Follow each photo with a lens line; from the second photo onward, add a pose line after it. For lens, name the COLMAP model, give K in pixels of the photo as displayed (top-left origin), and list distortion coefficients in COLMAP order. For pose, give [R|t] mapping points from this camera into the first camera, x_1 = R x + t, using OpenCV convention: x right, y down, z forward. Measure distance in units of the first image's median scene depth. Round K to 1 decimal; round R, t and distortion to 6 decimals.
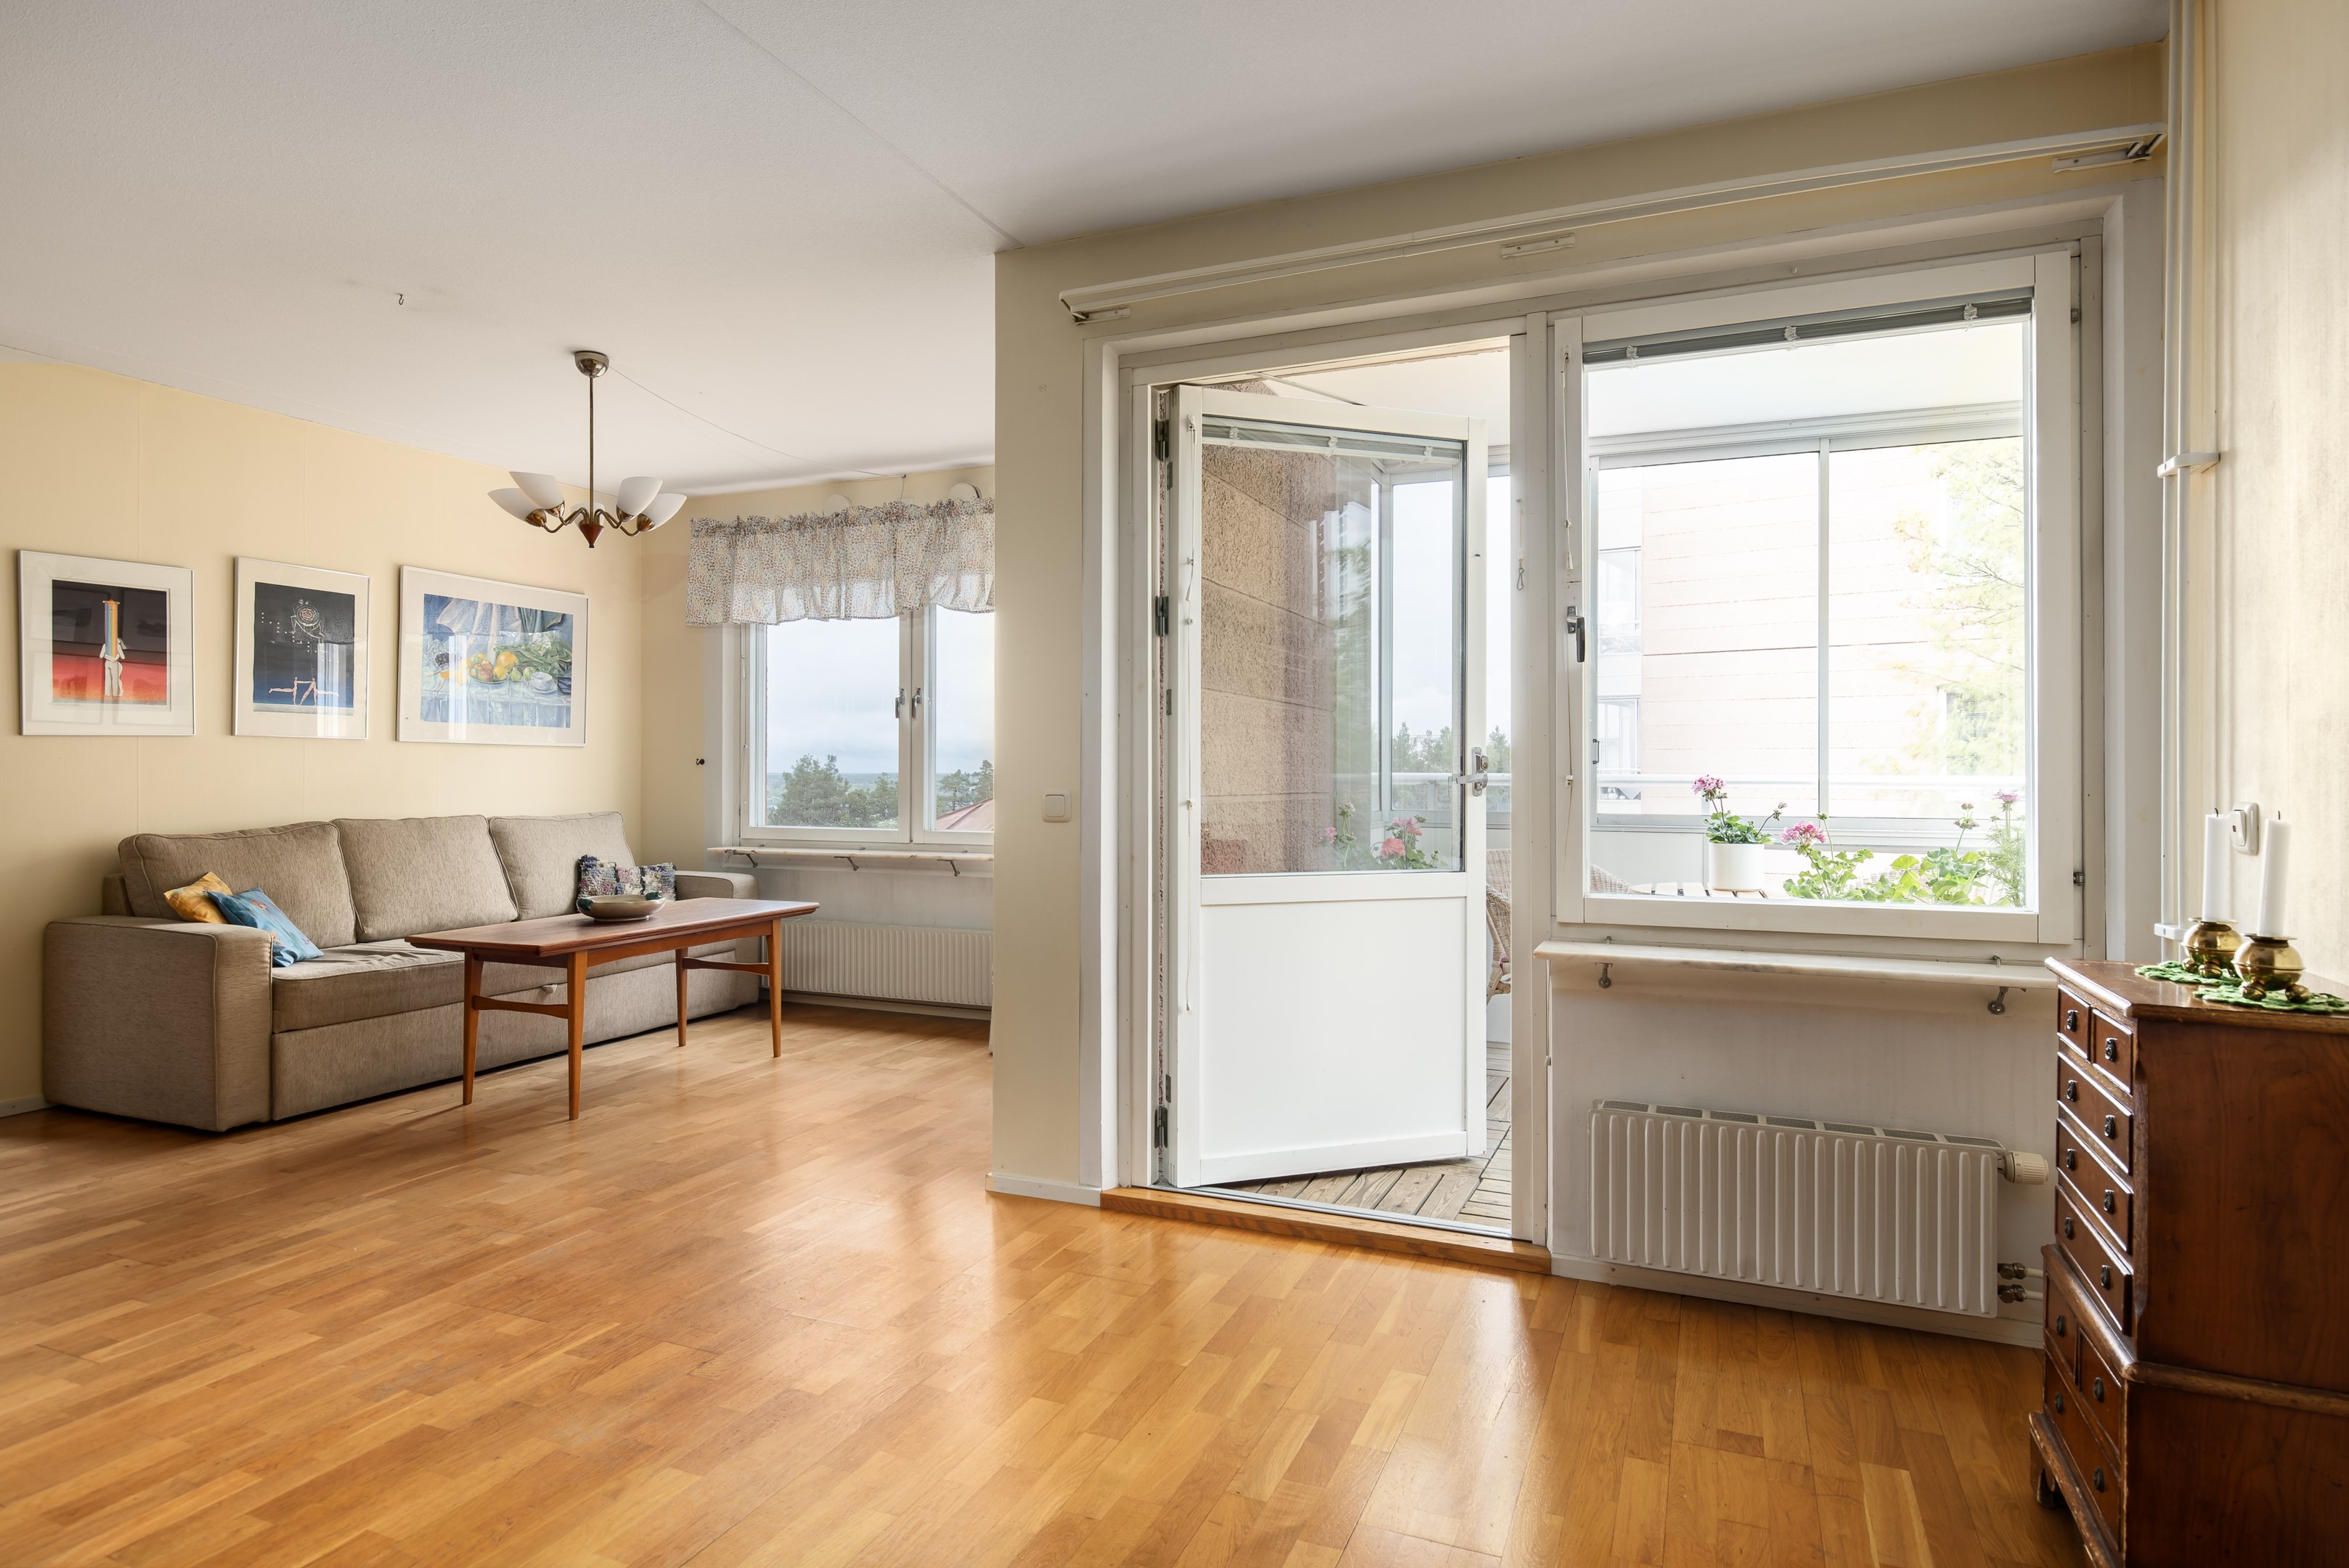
lens RADIAL K [[1303.0, 0, 1181.6], [0, 1303.0, 763.9], [0, 0, 1]] dist [-0.000847, 0.000825]
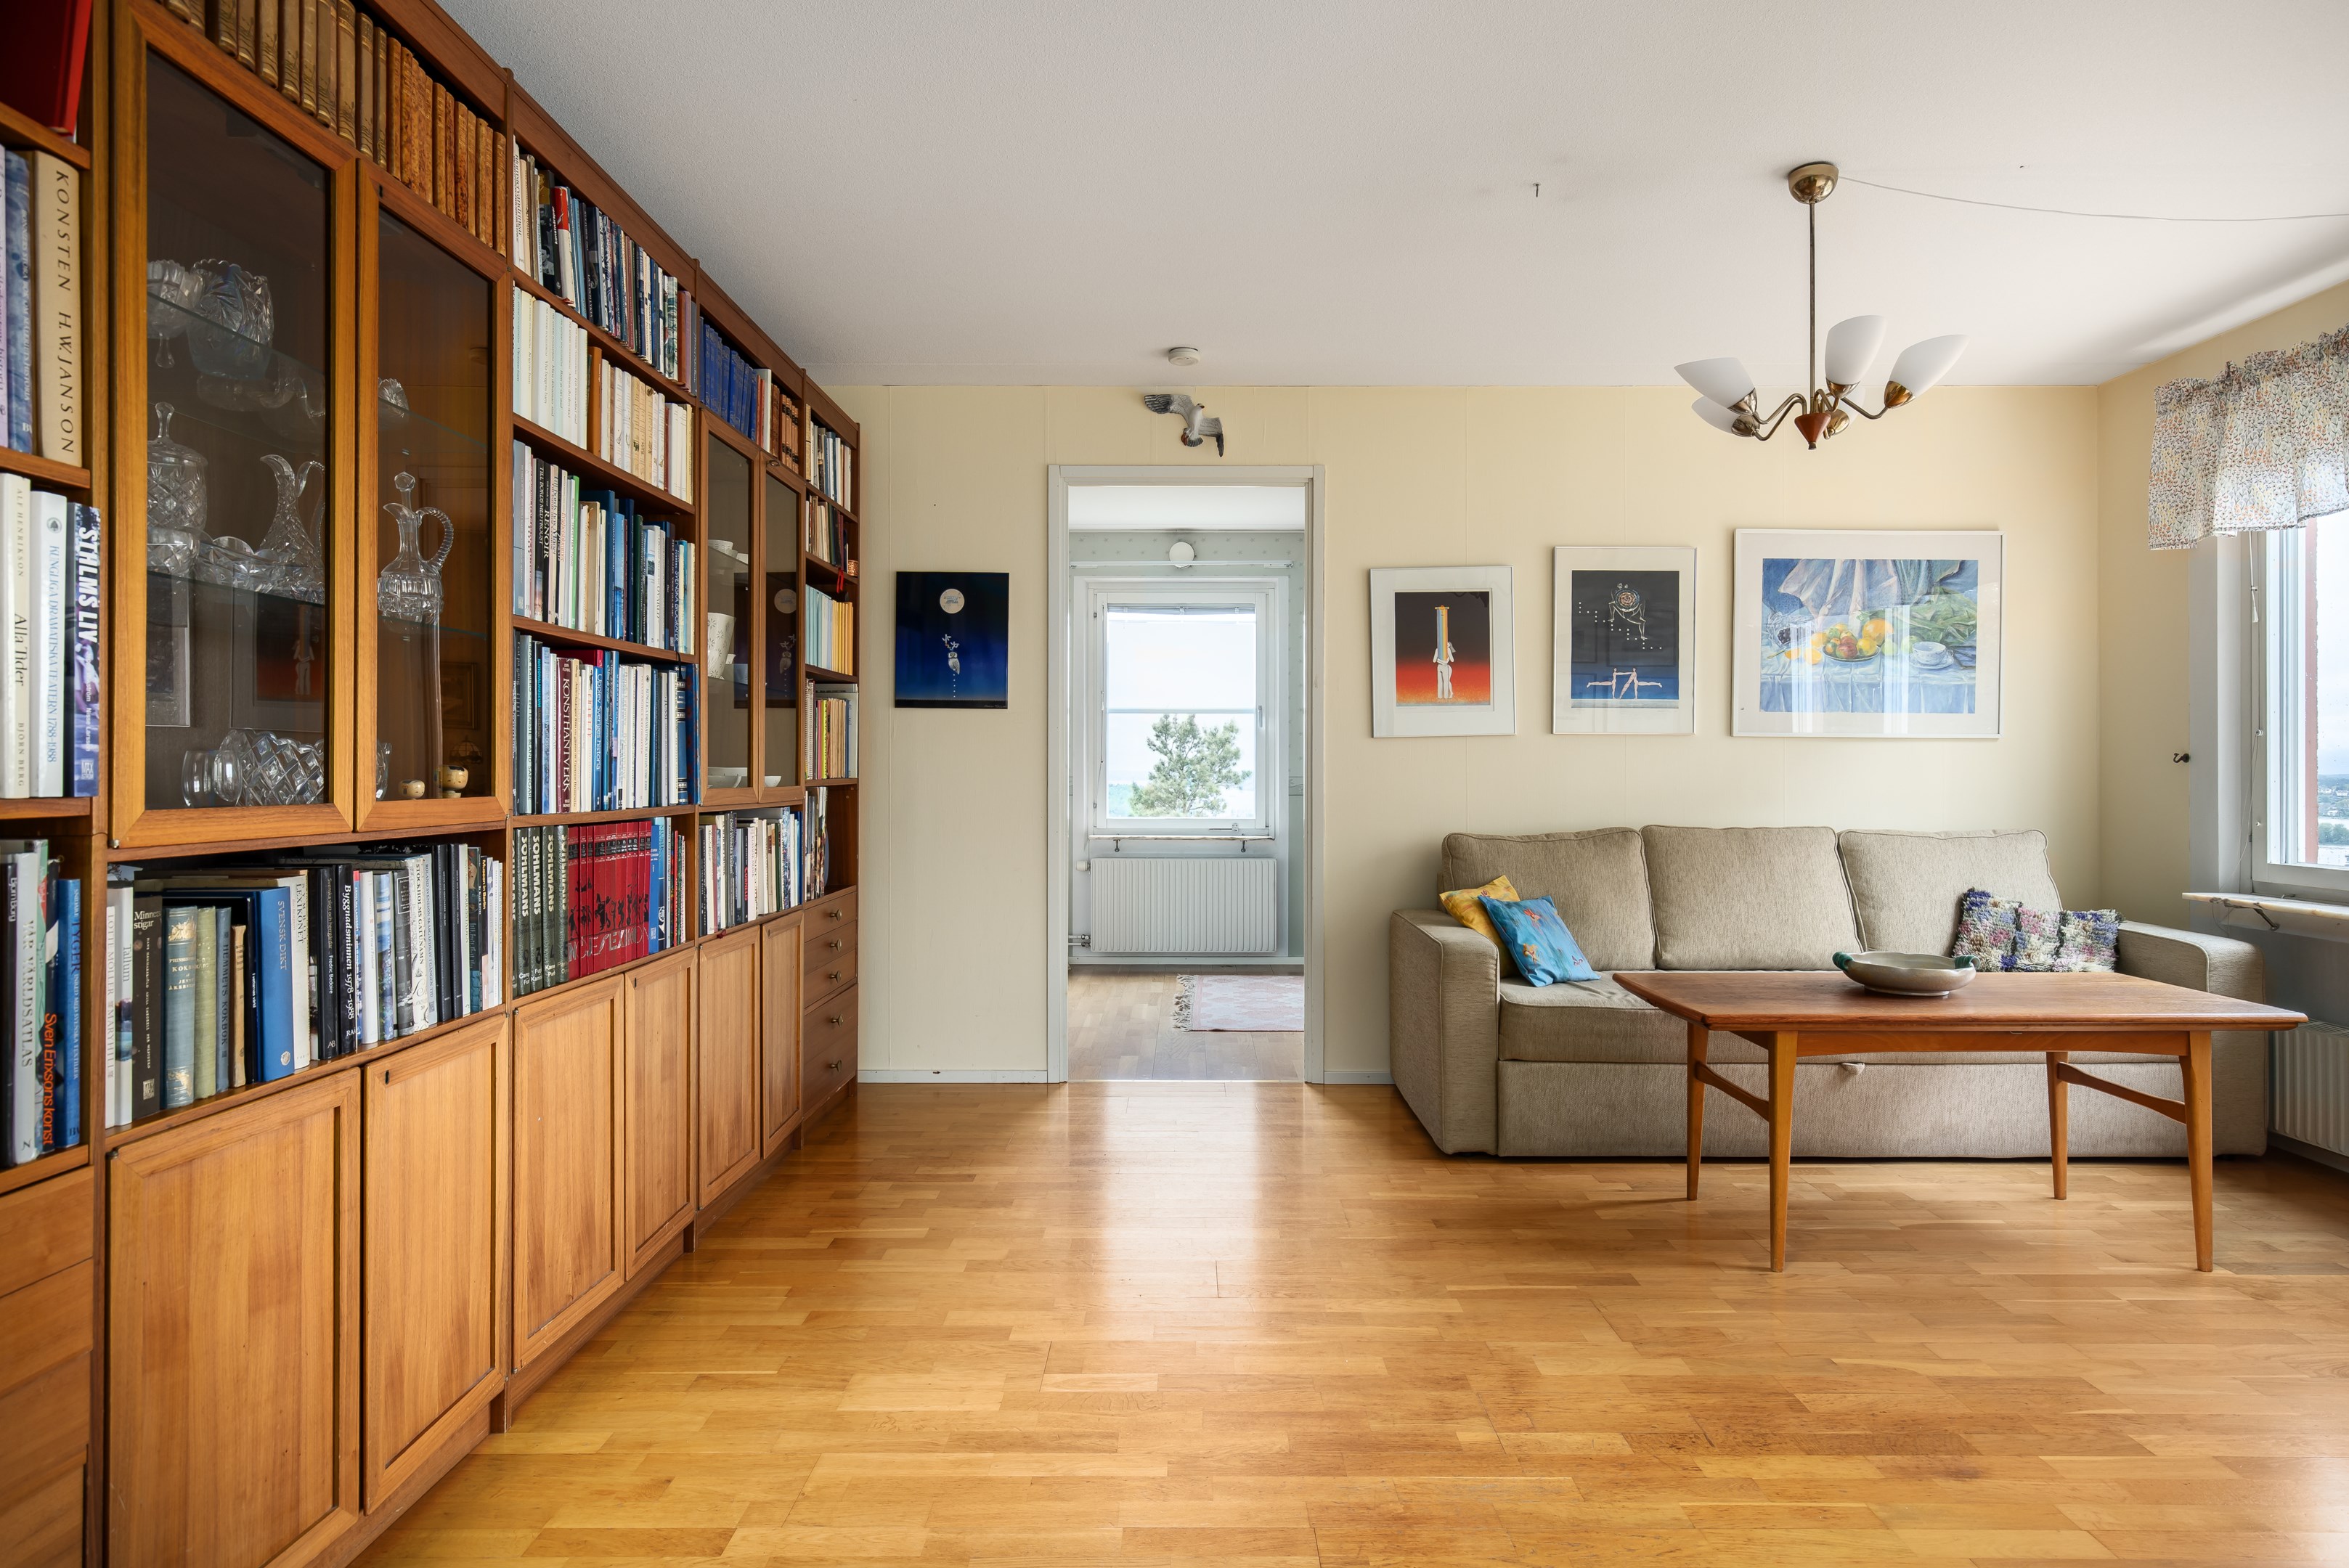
lens RADIAL K [[1303.0, 0, 1181.6], [0, 1303.0, 763.9], [0, 0, 1]] dist [-0.000847, 0.000825]
pose [[0.386921, -0.000836, -0.922112, 0.047804], [0.002867, 0.999996, 0.000297, -0.000697], [0.922108, -0.002759, 0.386922, 0.371570]]
